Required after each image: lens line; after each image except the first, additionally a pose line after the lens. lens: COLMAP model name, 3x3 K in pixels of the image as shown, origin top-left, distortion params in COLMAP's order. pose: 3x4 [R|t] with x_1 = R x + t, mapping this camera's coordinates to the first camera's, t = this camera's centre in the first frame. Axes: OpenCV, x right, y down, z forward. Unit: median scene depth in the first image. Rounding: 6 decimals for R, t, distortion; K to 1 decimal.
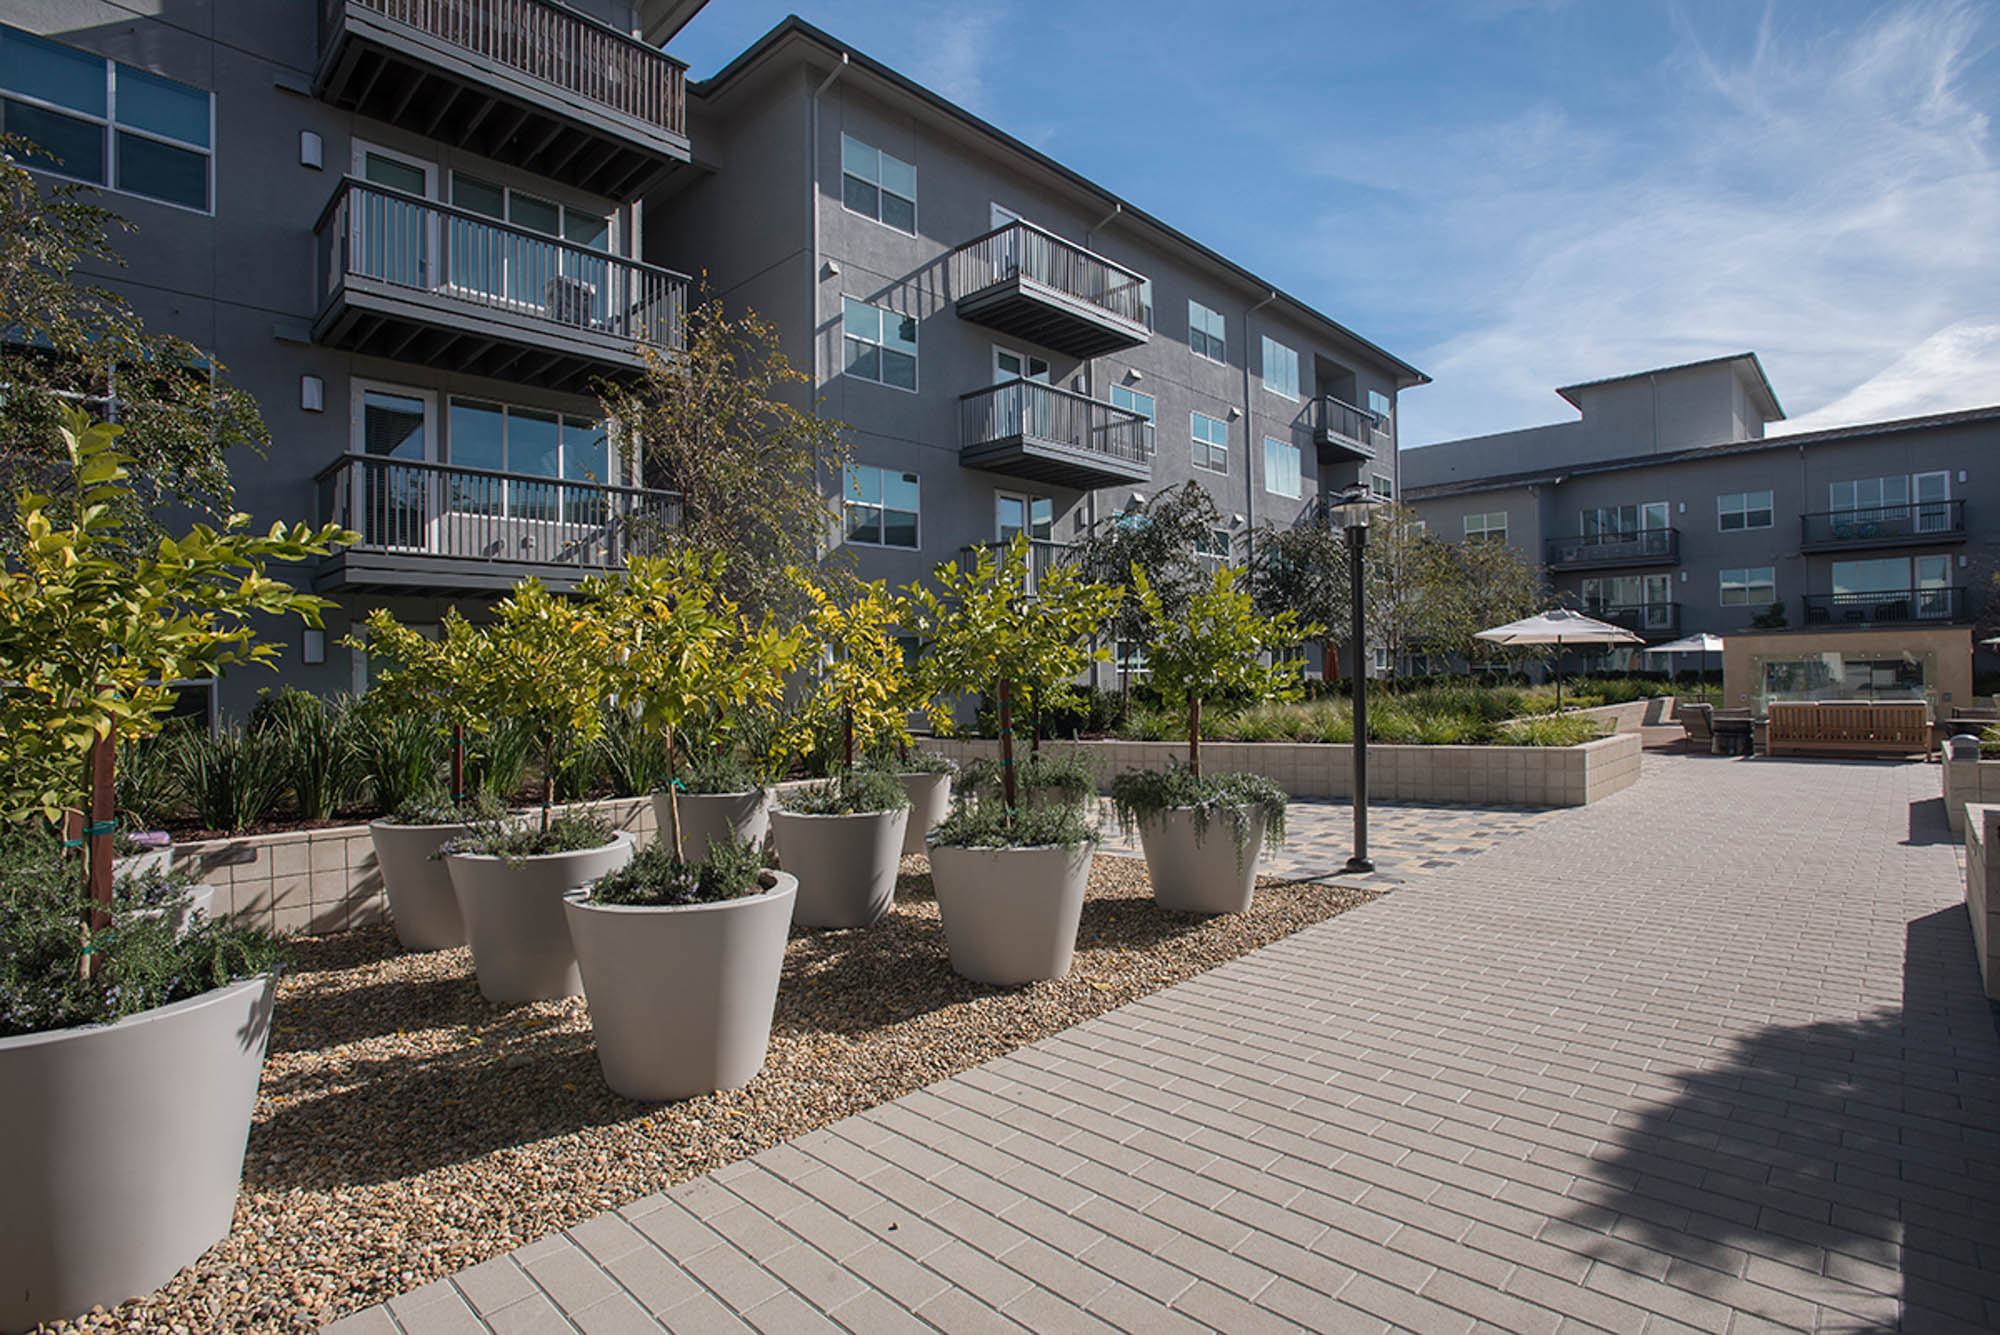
lens RADIAL K [[941.1, 0, 1000.0], [0, 941.1, 667.5], [0, 0, 1]] dist [-0.074892, 0.028319]
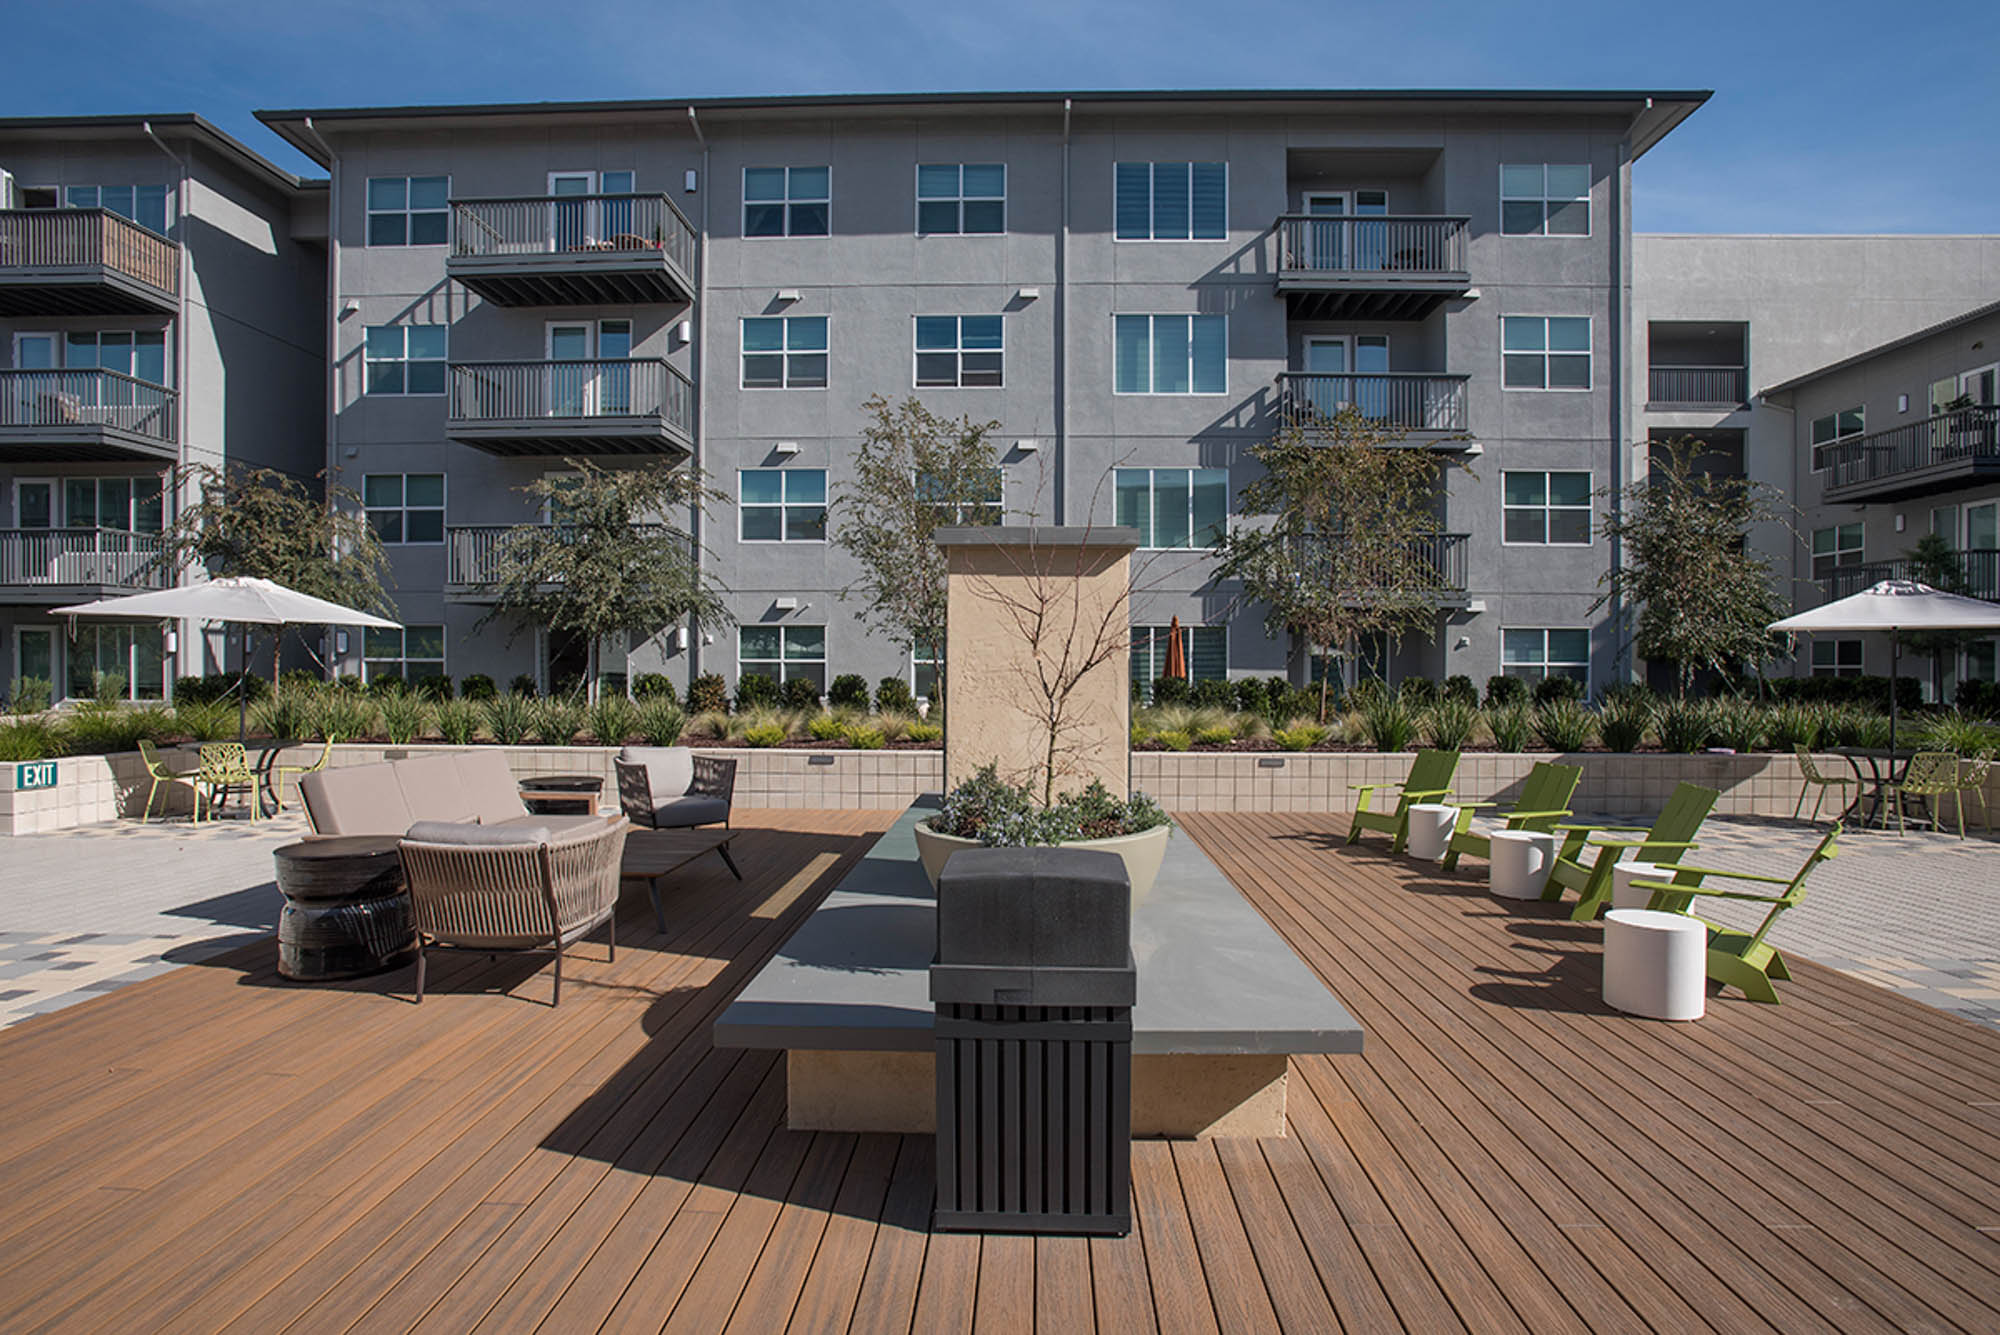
lens RADIAL K [[991.6, 0, 1000.0], [0, 991.6, 667.5], [0, 0, 1]] dist [-0.060561, 0.025007]
pose [[0.680545, 0.018314, -0.732477, 1.183930], [-0.011889, 0.999832, 0.013953, -0.008820], [0.732609, -0.000788, 0.680649, 0.733744]]
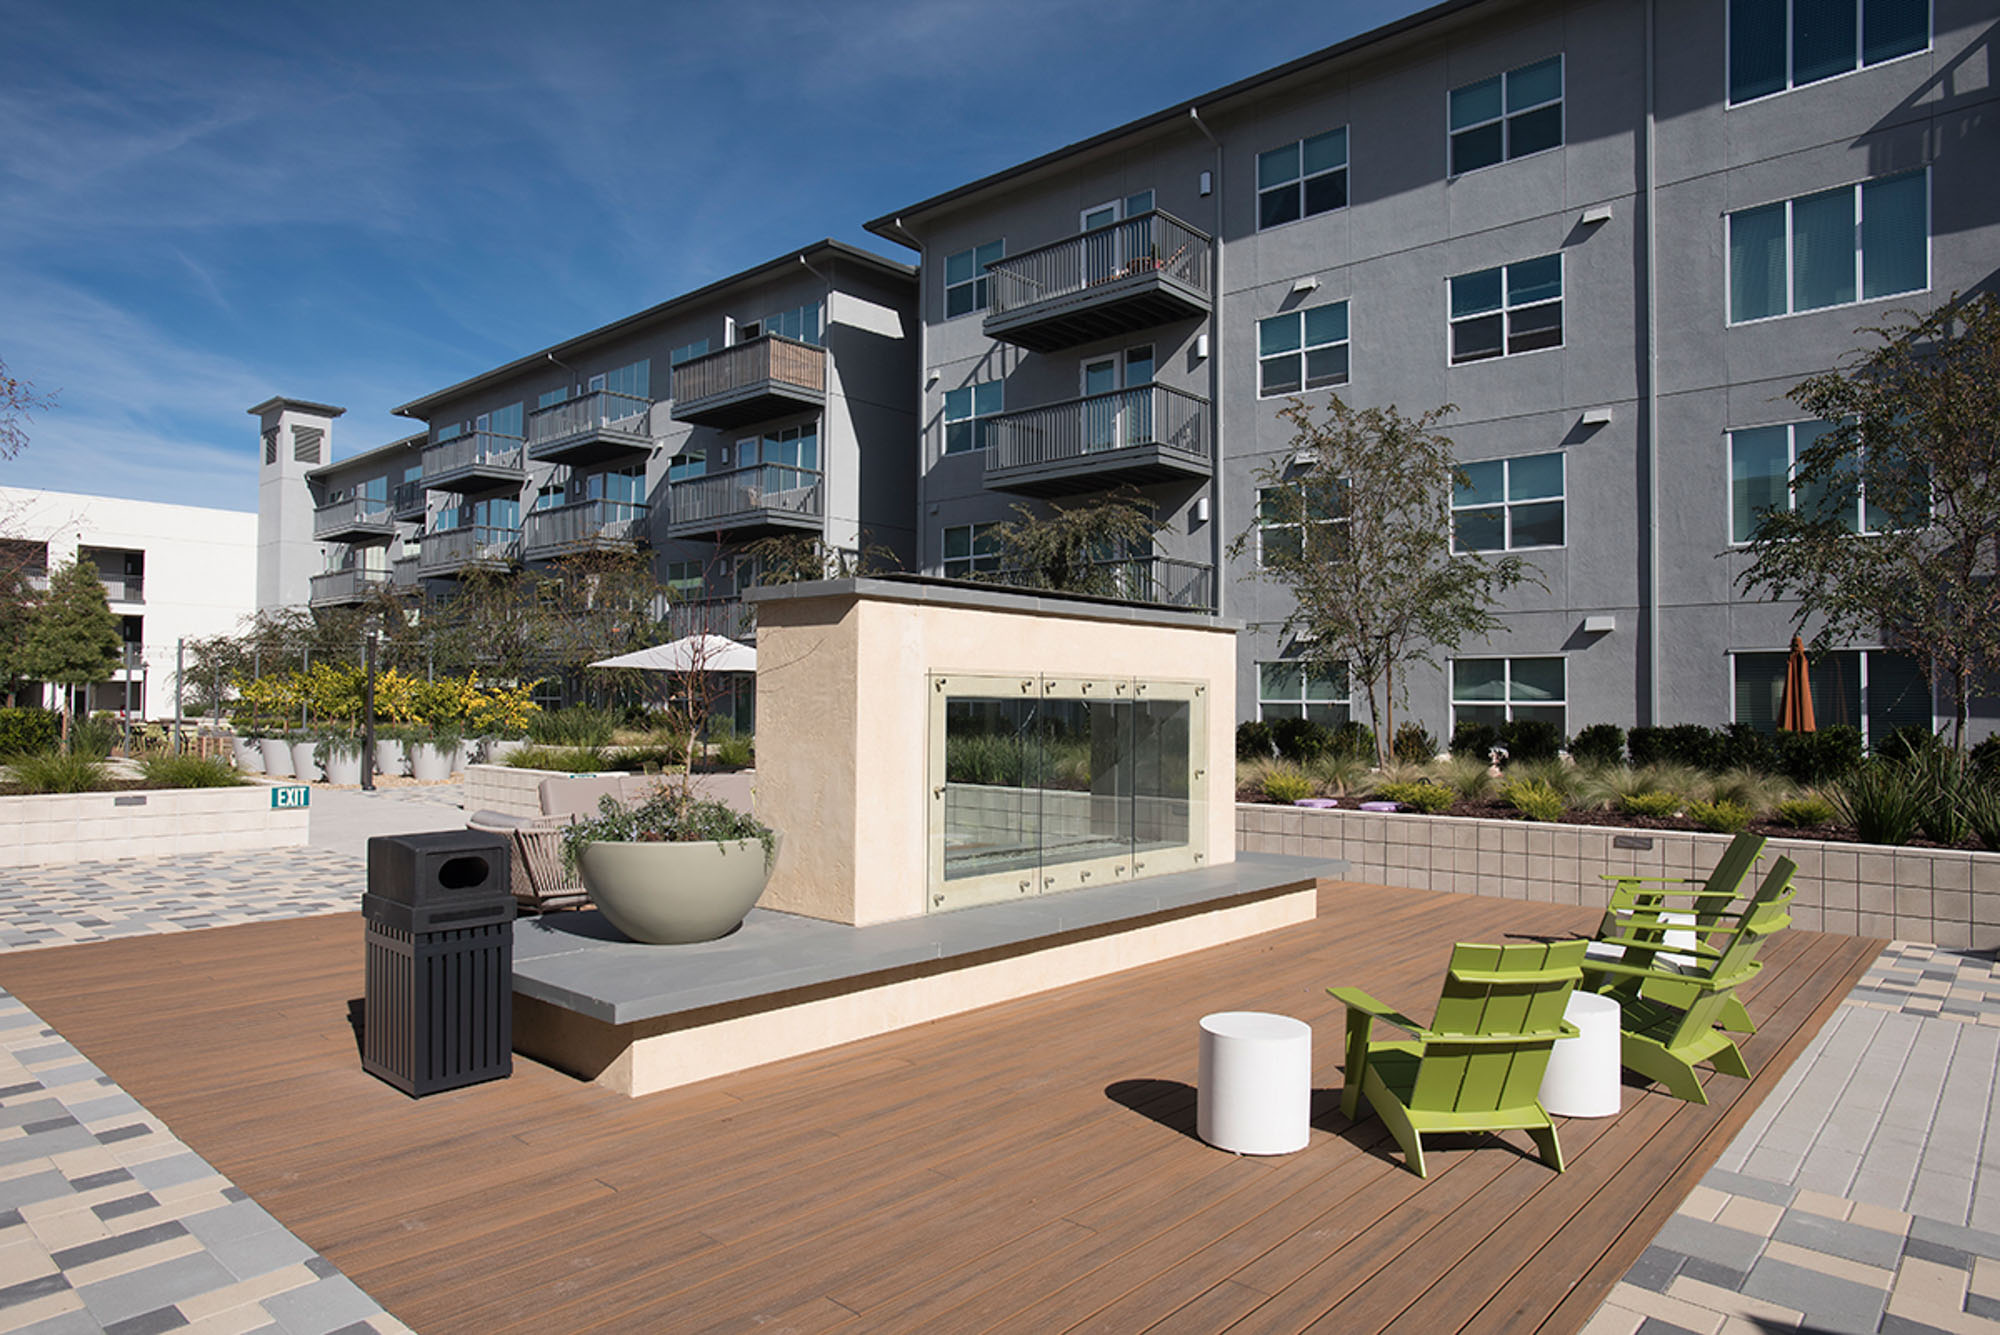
lens RADIAL K [[1202.7, 0, 1000.0], [0, 1202.7, 667.5], [0, 0, 1]] dist [-0.059053, 0.057175]
pose [[0.054987, -0.010490, -0.998432, 1.363447], [-0.000534, 0.999944, -0.010536, -0.018642], [0.998487, 0.001113, 0.054978, 0.946970]]
